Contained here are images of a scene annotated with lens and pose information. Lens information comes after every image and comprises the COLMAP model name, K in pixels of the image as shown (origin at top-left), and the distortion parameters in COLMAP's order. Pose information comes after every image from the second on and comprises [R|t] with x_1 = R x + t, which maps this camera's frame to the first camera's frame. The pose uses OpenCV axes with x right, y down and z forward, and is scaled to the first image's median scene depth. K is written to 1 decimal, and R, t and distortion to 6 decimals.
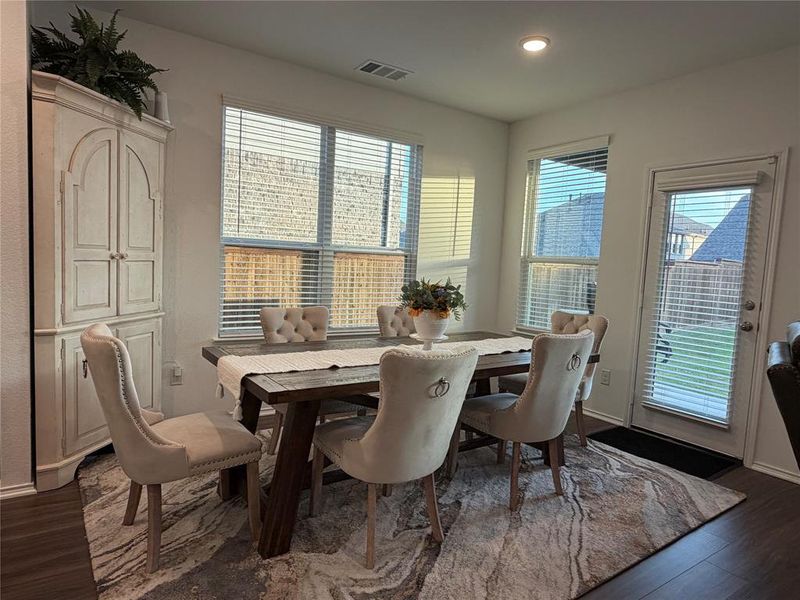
lens RADIAL K [[496.1, 0, 394.5], [0, 496.1, 303.7], [0, 0, 1]] dist [0.000914, -0.000349]
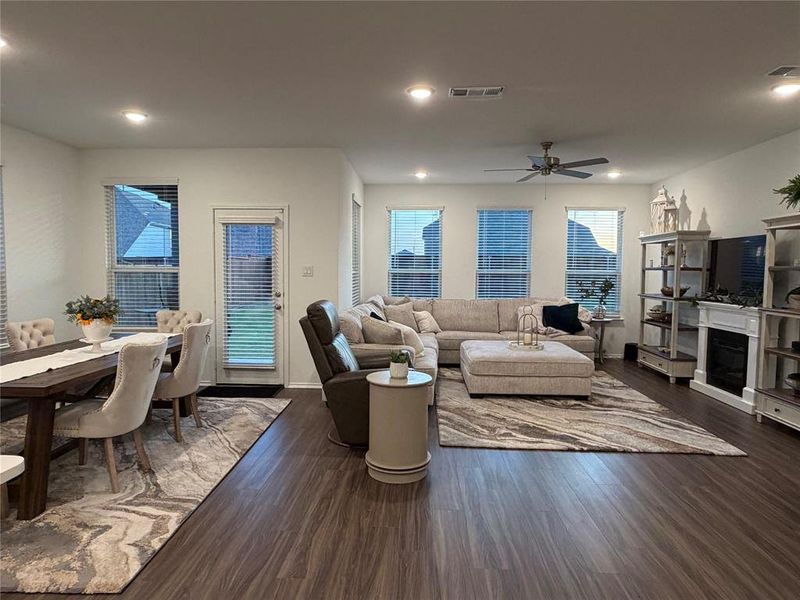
lens RADIAL K [[496.1, 0, 398.4], [0, 496.1, 299.6], [0, 0, 1]] dist [0.000914, -0.000349]
pose [[0.592599, -0.091561, 0.800277, -0.563563], [0.085845, 0.995039, 0.050276, -0.040663], [-0.800910, 0.038906, 0.597519, -0.487243]]
